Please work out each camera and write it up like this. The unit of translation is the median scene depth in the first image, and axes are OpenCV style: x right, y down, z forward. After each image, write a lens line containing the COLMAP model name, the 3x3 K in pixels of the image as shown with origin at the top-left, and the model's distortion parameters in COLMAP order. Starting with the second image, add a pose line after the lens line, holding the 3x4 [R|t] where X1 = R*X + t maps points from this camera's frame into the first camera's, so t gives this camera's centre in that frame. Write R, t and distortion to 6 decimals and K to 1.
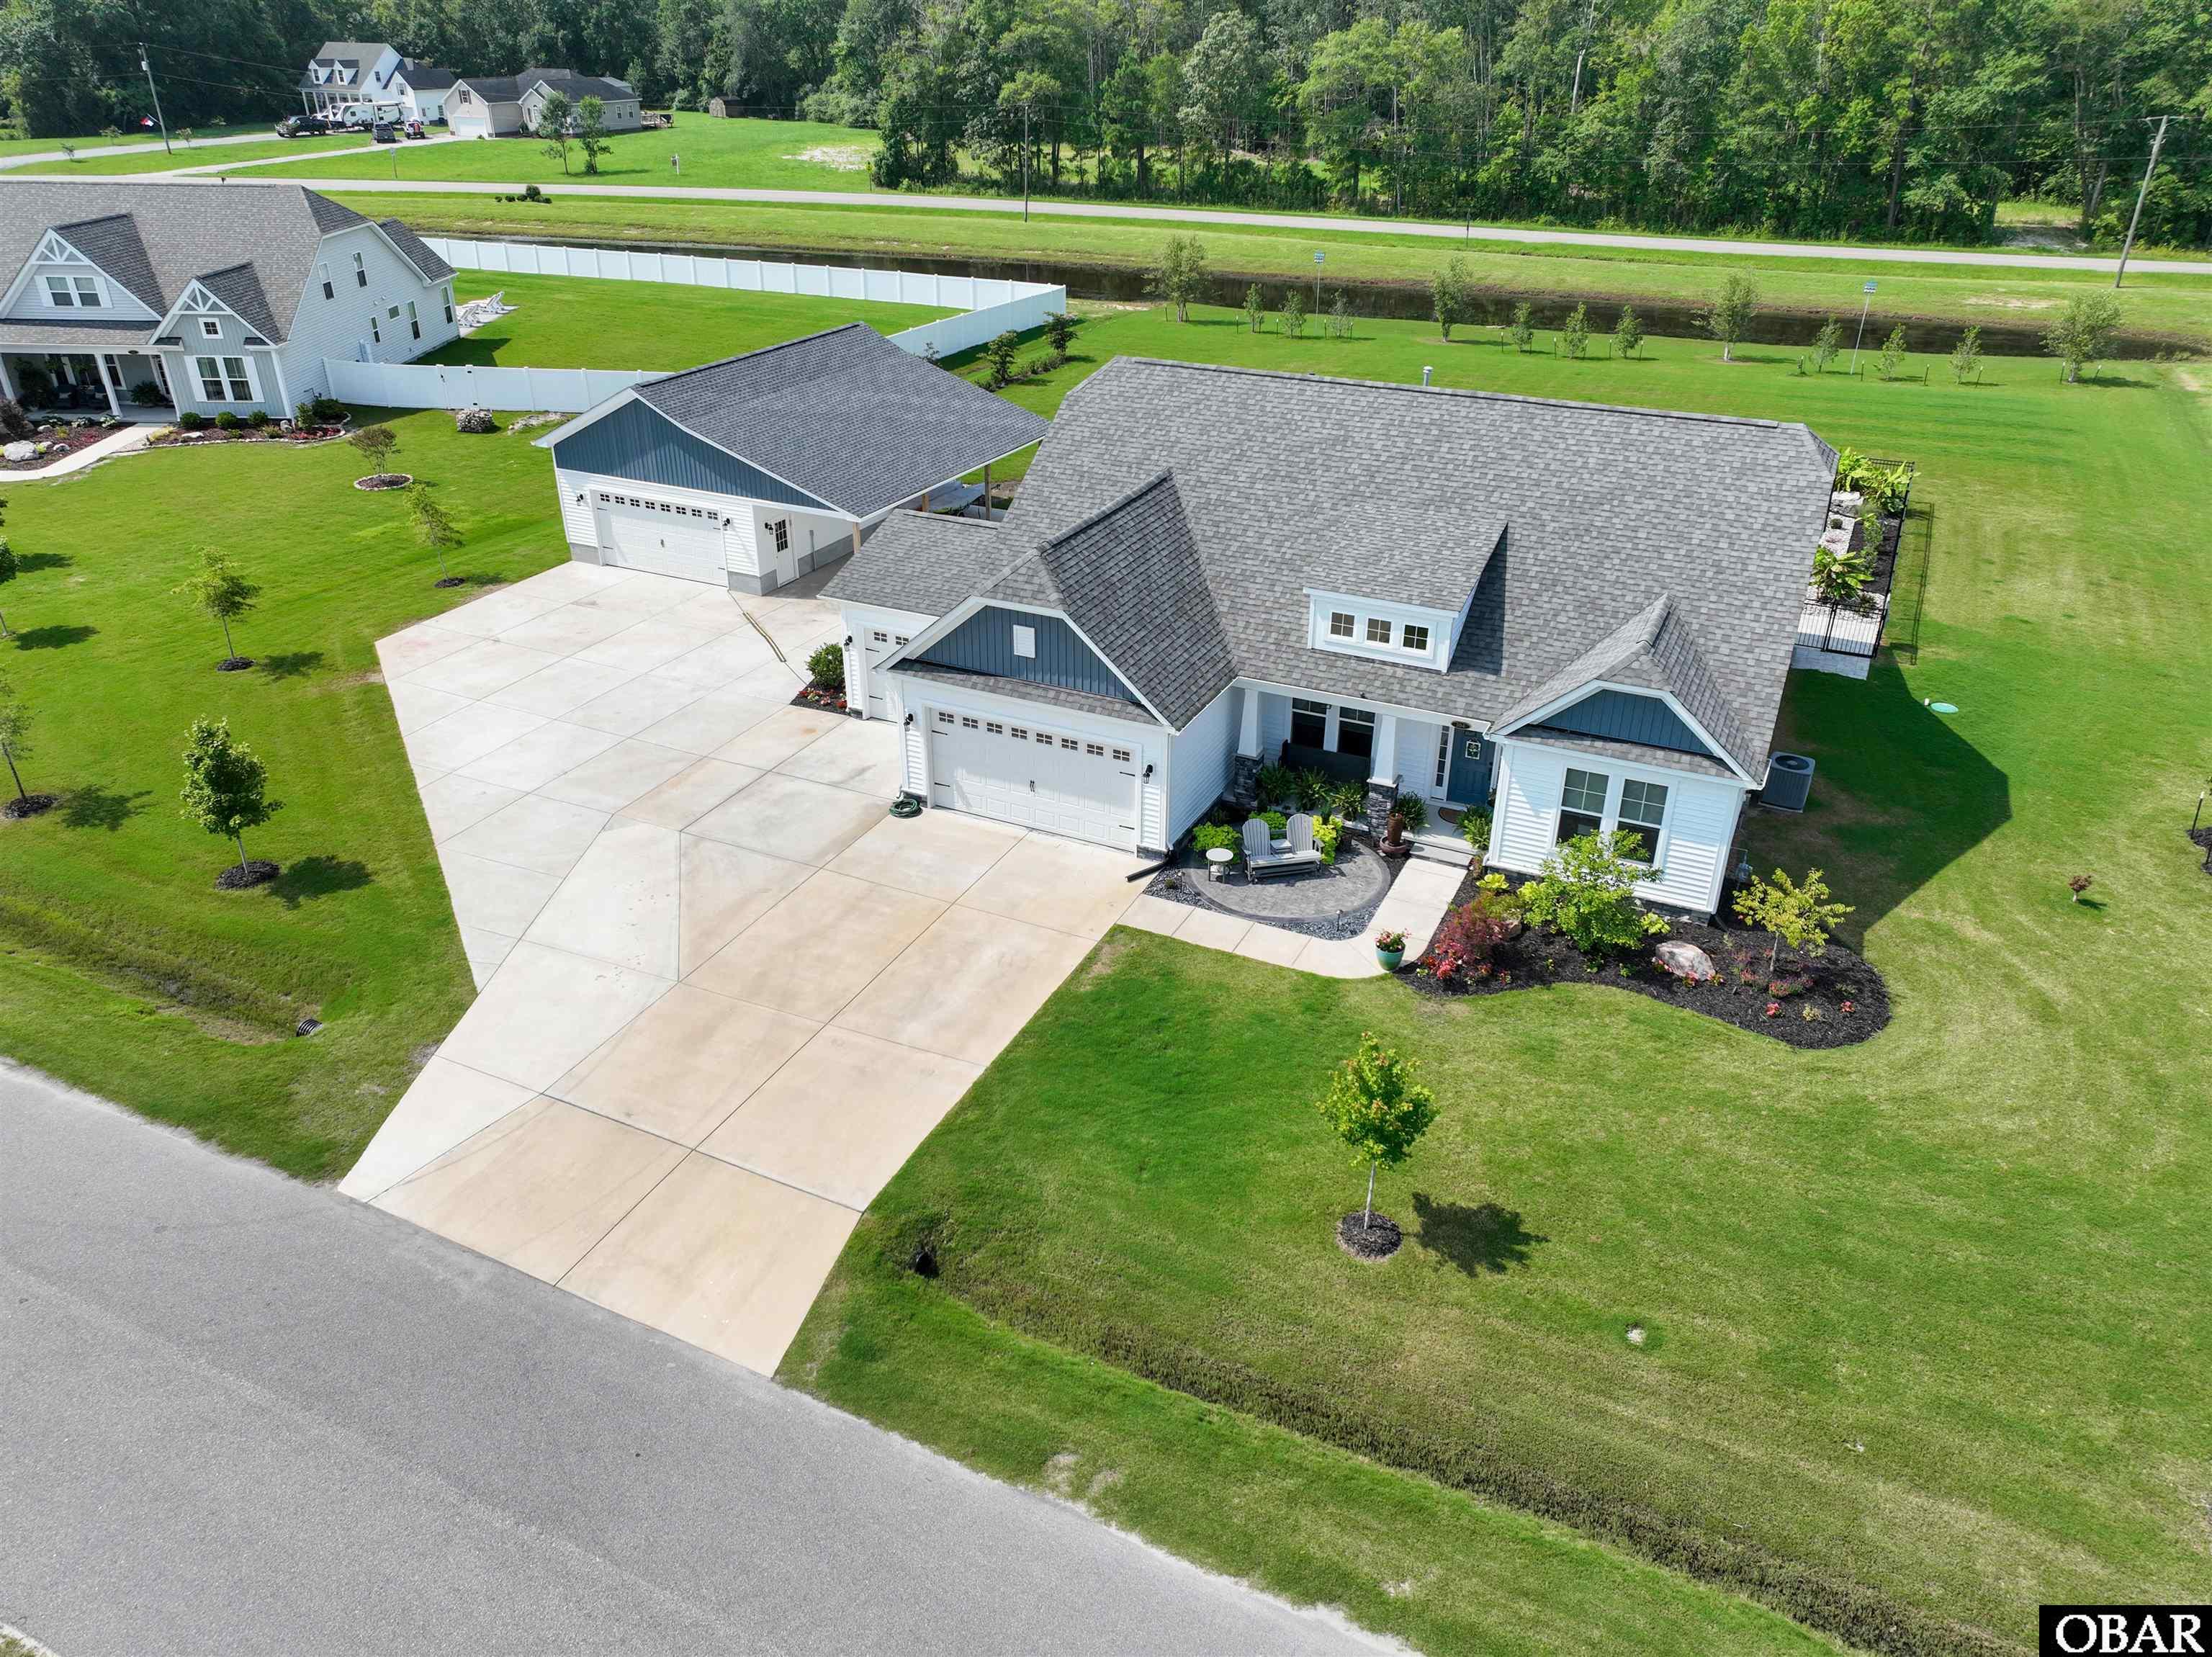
lens RADIAL K [[1553.1, 0, 1106.4], [0, 1553.1, 827.1], [0, 0, 1]] dist [-0.000735, 0.017042]
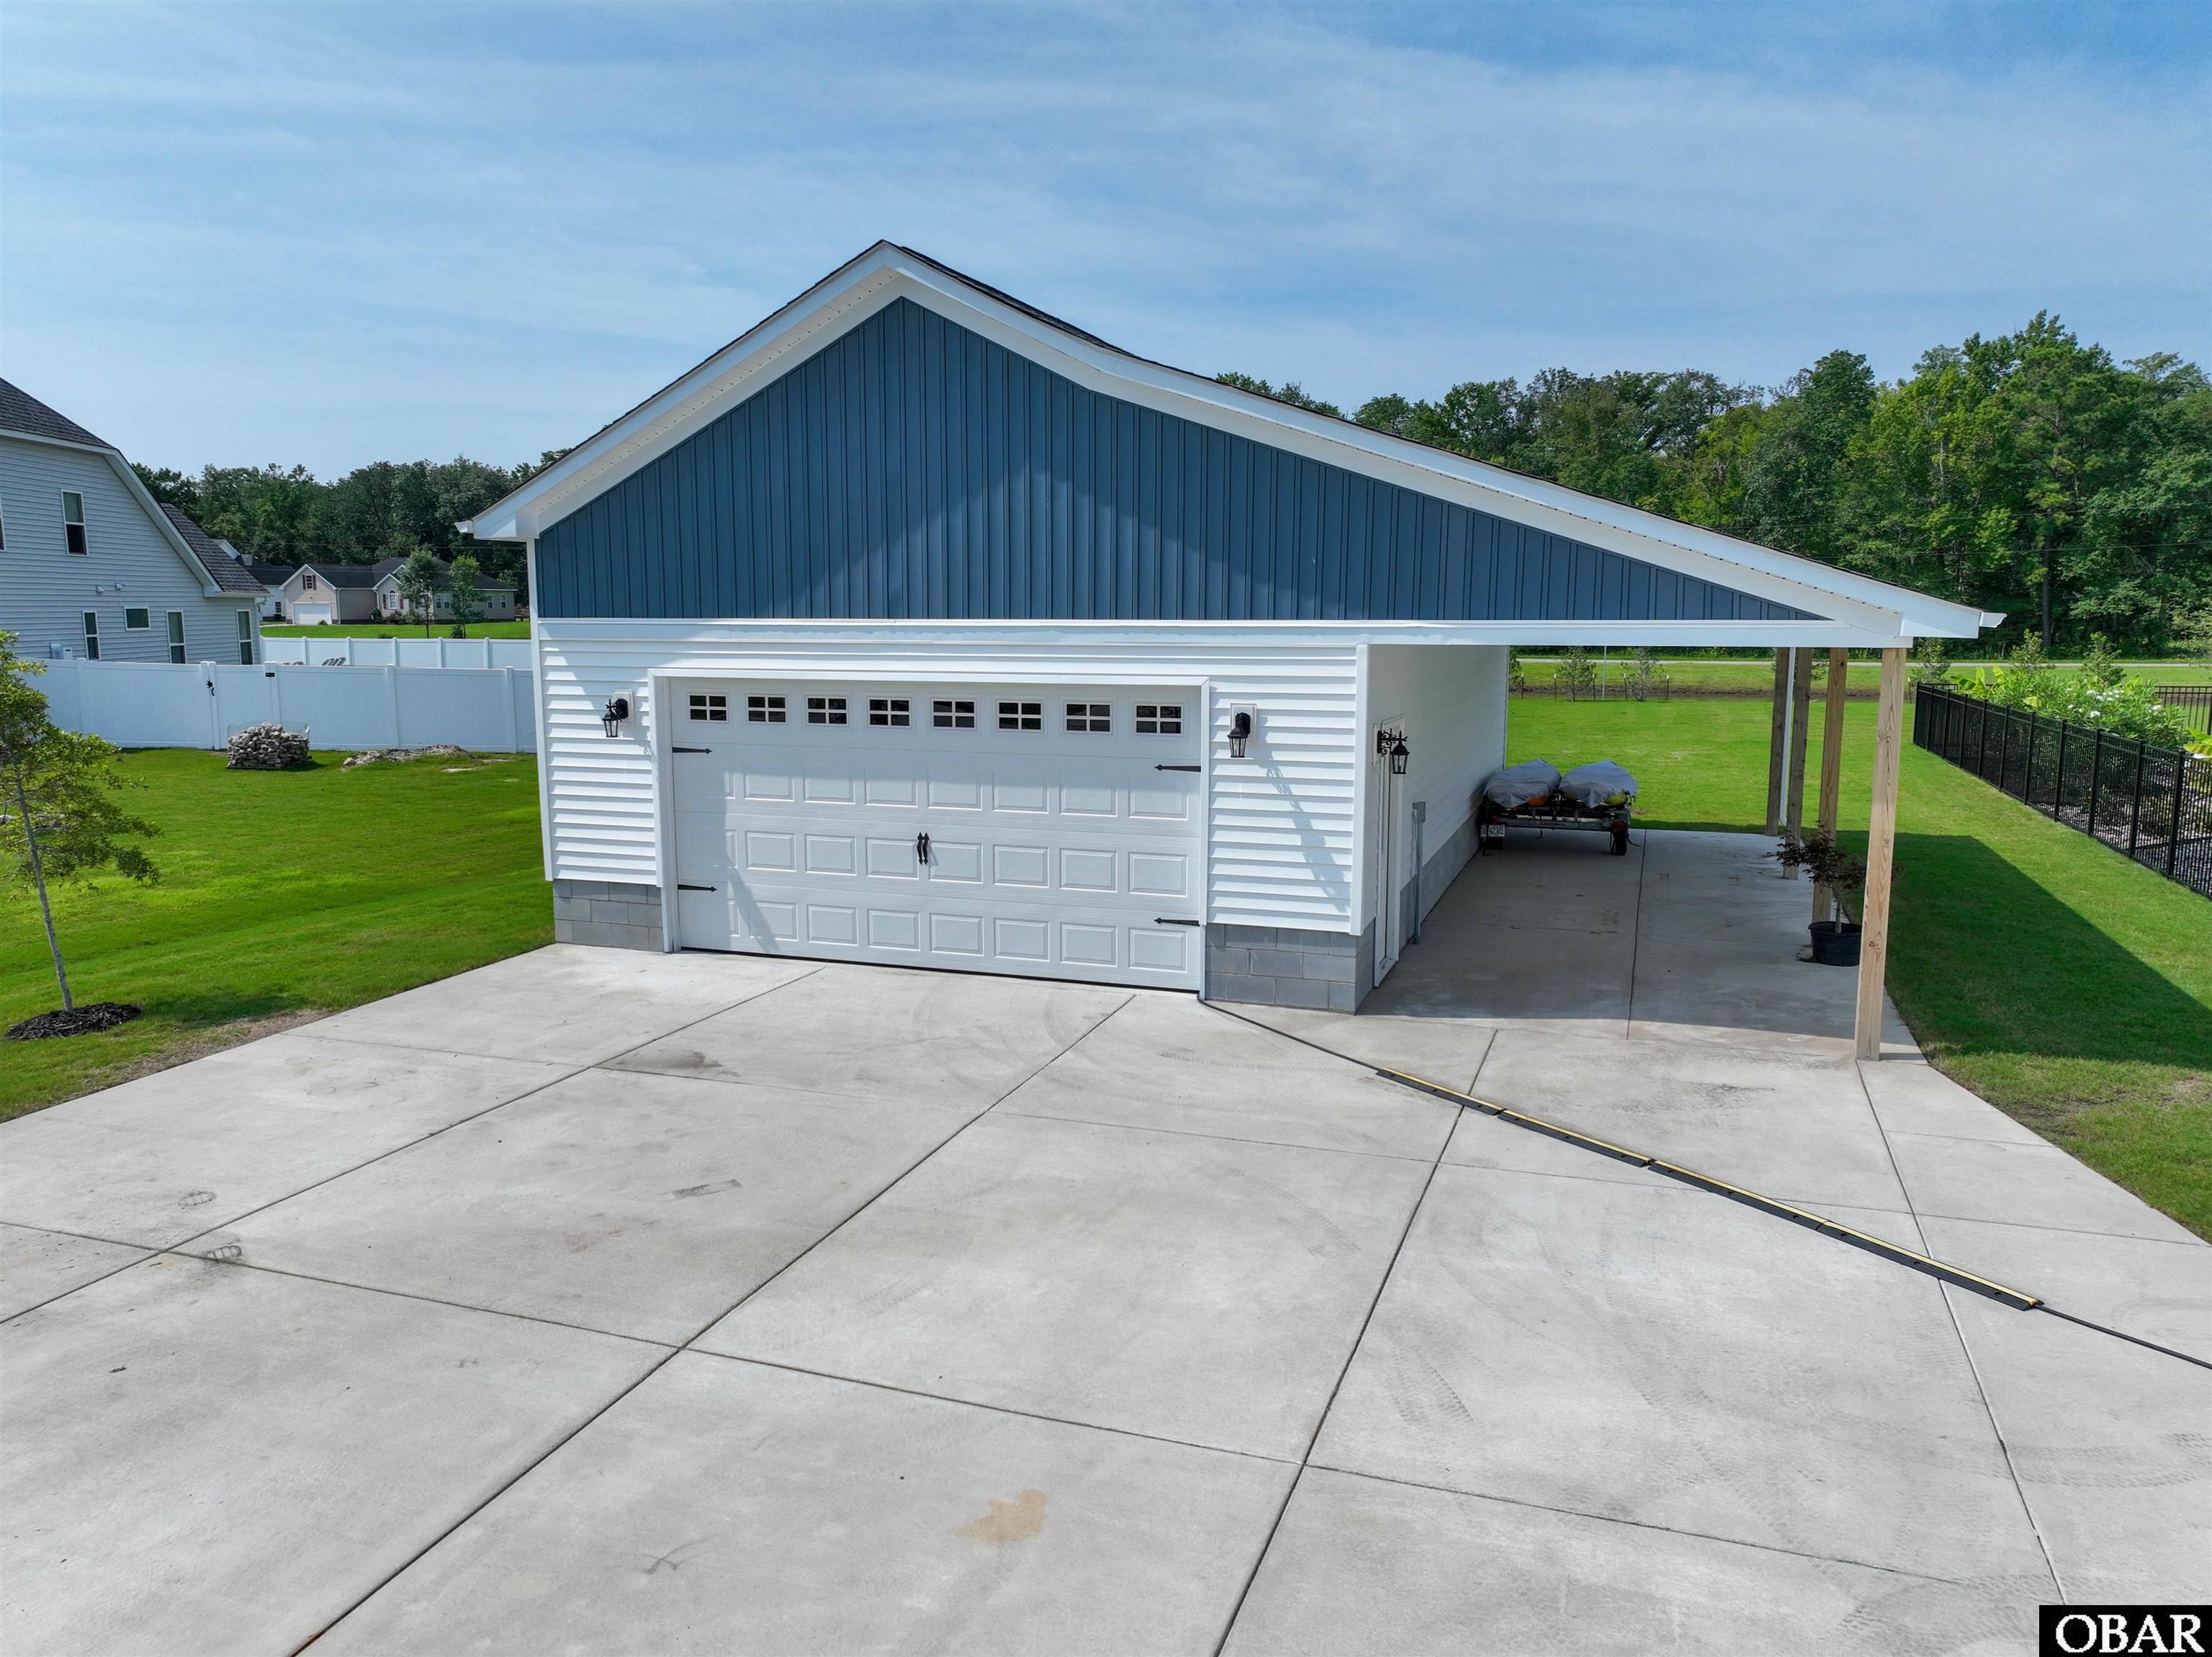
lens RADIAL K [[1553.1, 0, 1106.4], [0, 1553.1, 827.1], [0, 0, 1]] dist [-0.000735, 0.017042]
pose [[0.993118, -0.019537, 0.115478, -0.425420], [0.057403, 0.940637, -0.334525, -0.137913], [-0.102087, 0.338852, 0.935285, 1.100839]]
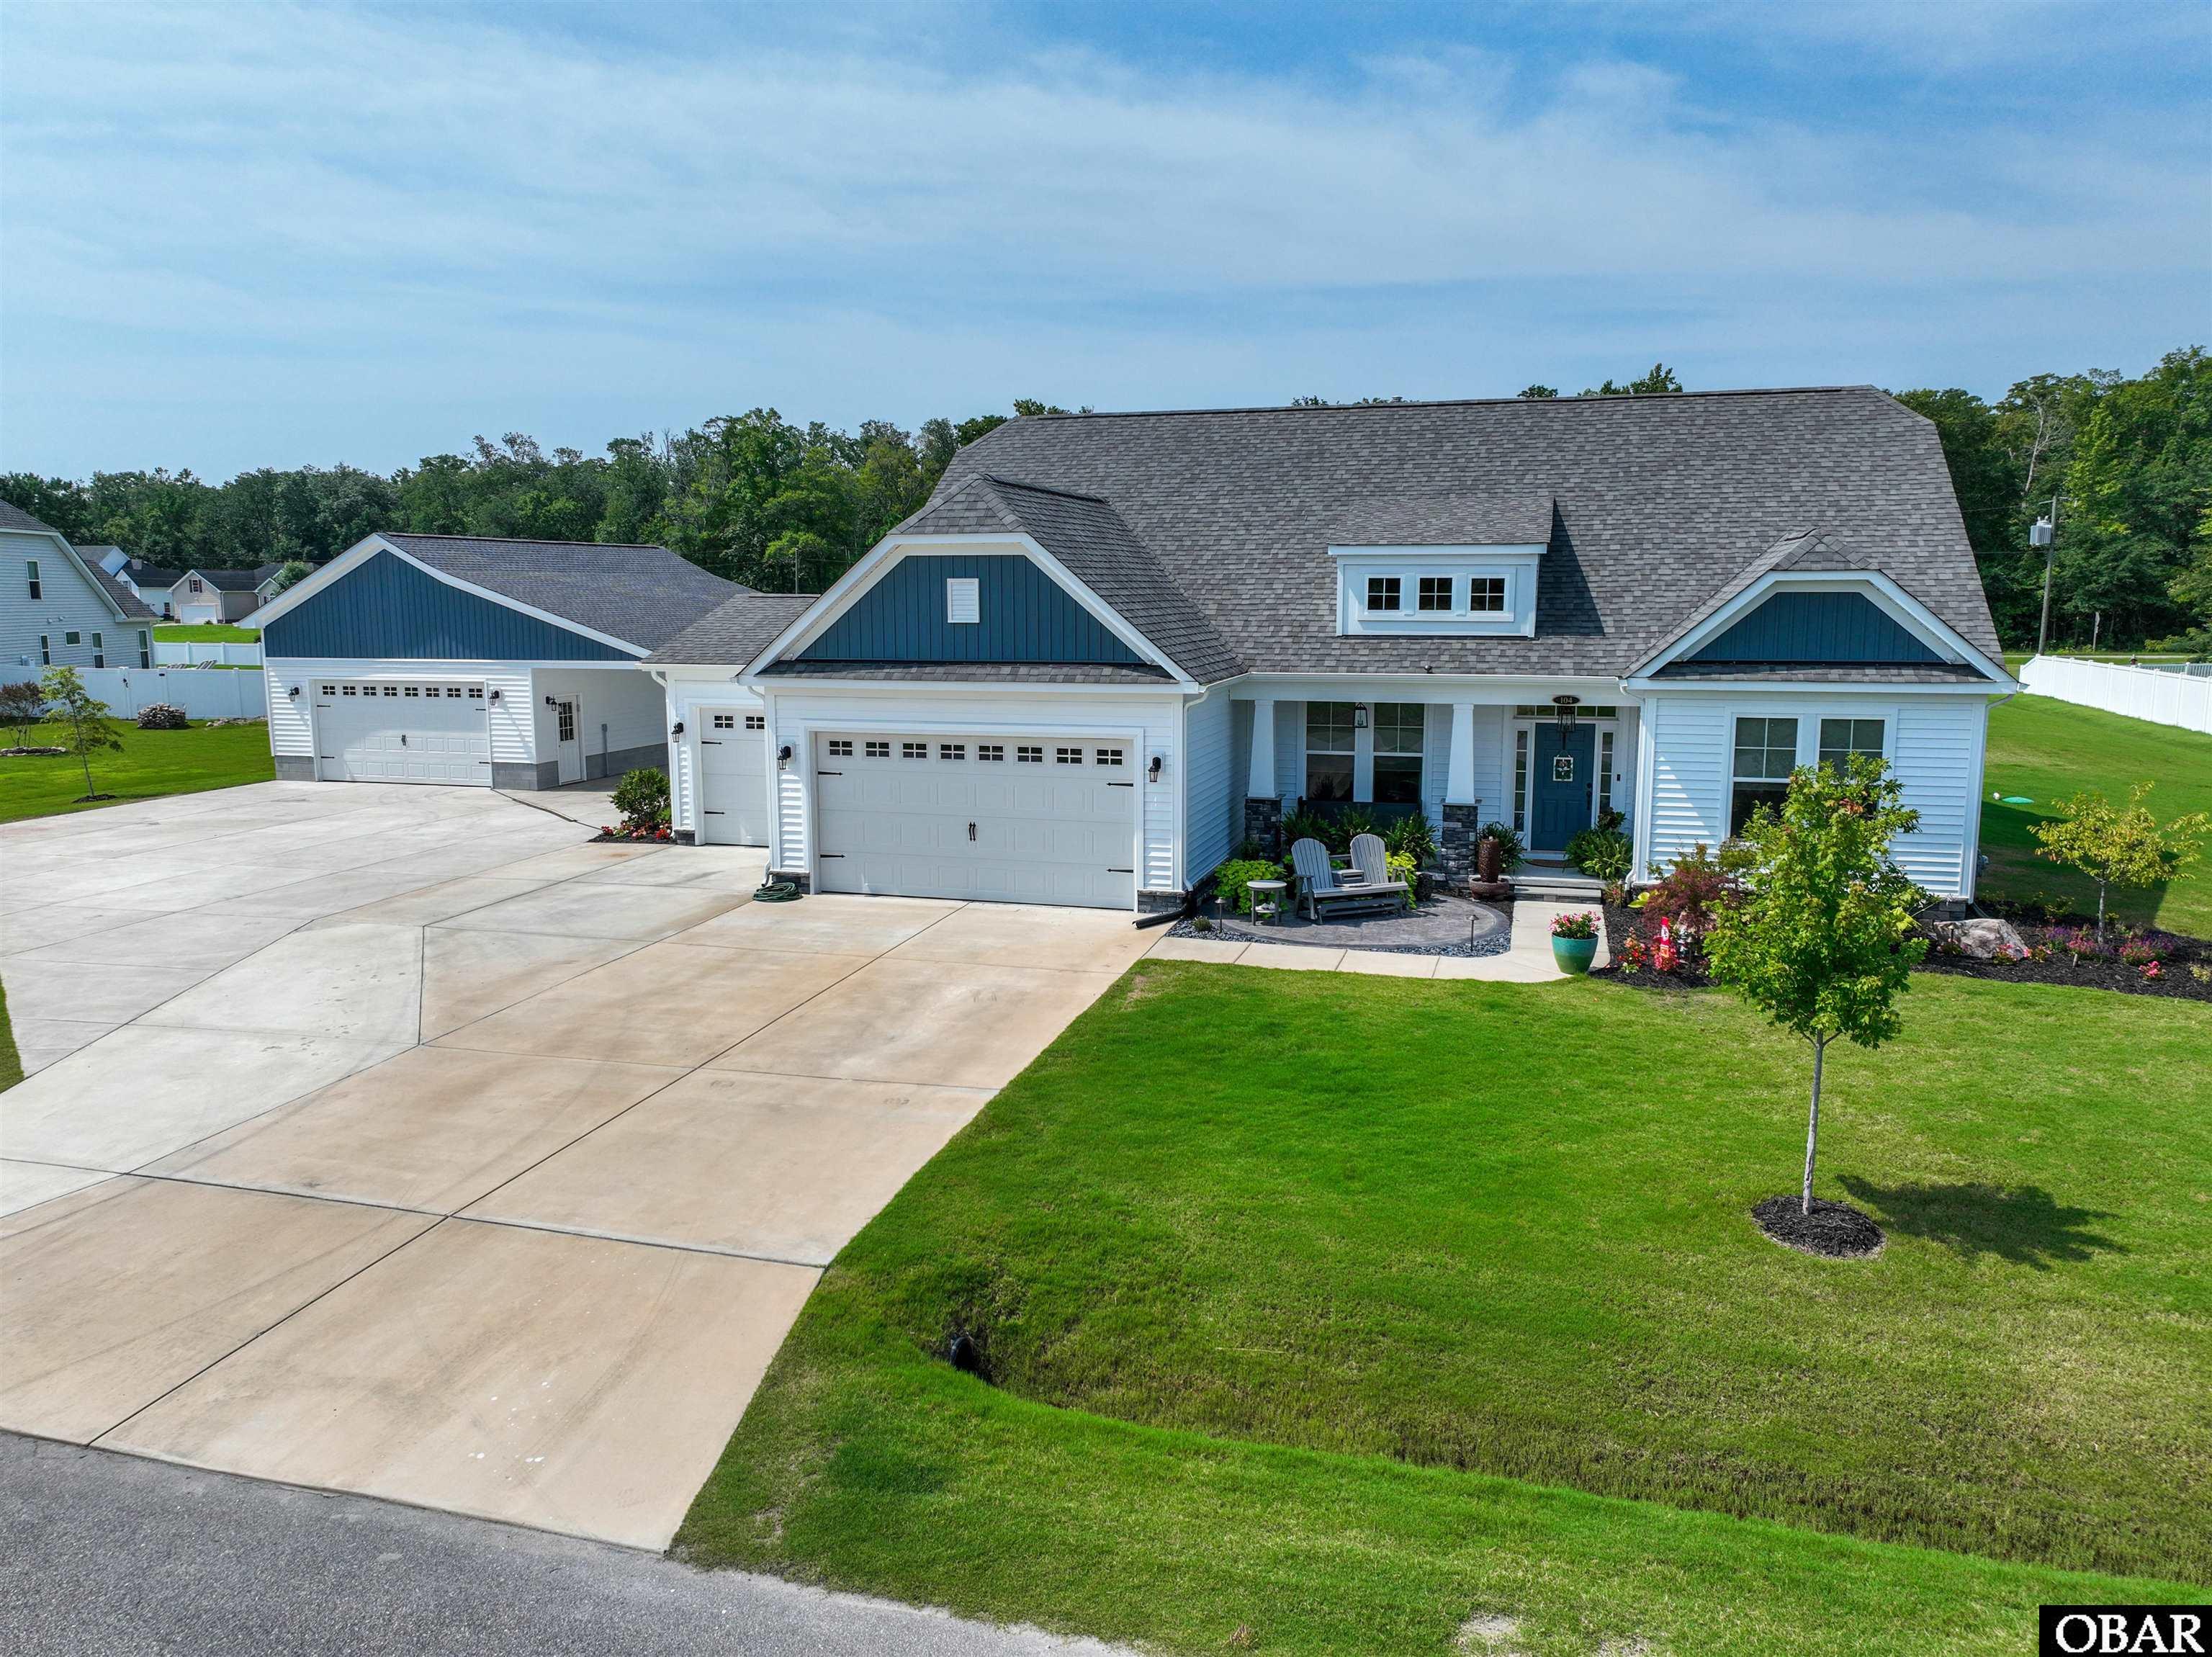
lens RADIAL K [[1553.1, 0, 1106.4], [0, 1553.1, 827.1], [0, 0, 1]] dist [-0.000735, 0.017042]
pose [[0.985520, -0.031066, 0.166687, -0.107019], [0.084394, 0.942522, -0.323312, 0.204930], [-0.147062, 0.332698, 0.931496, 0.362701]]
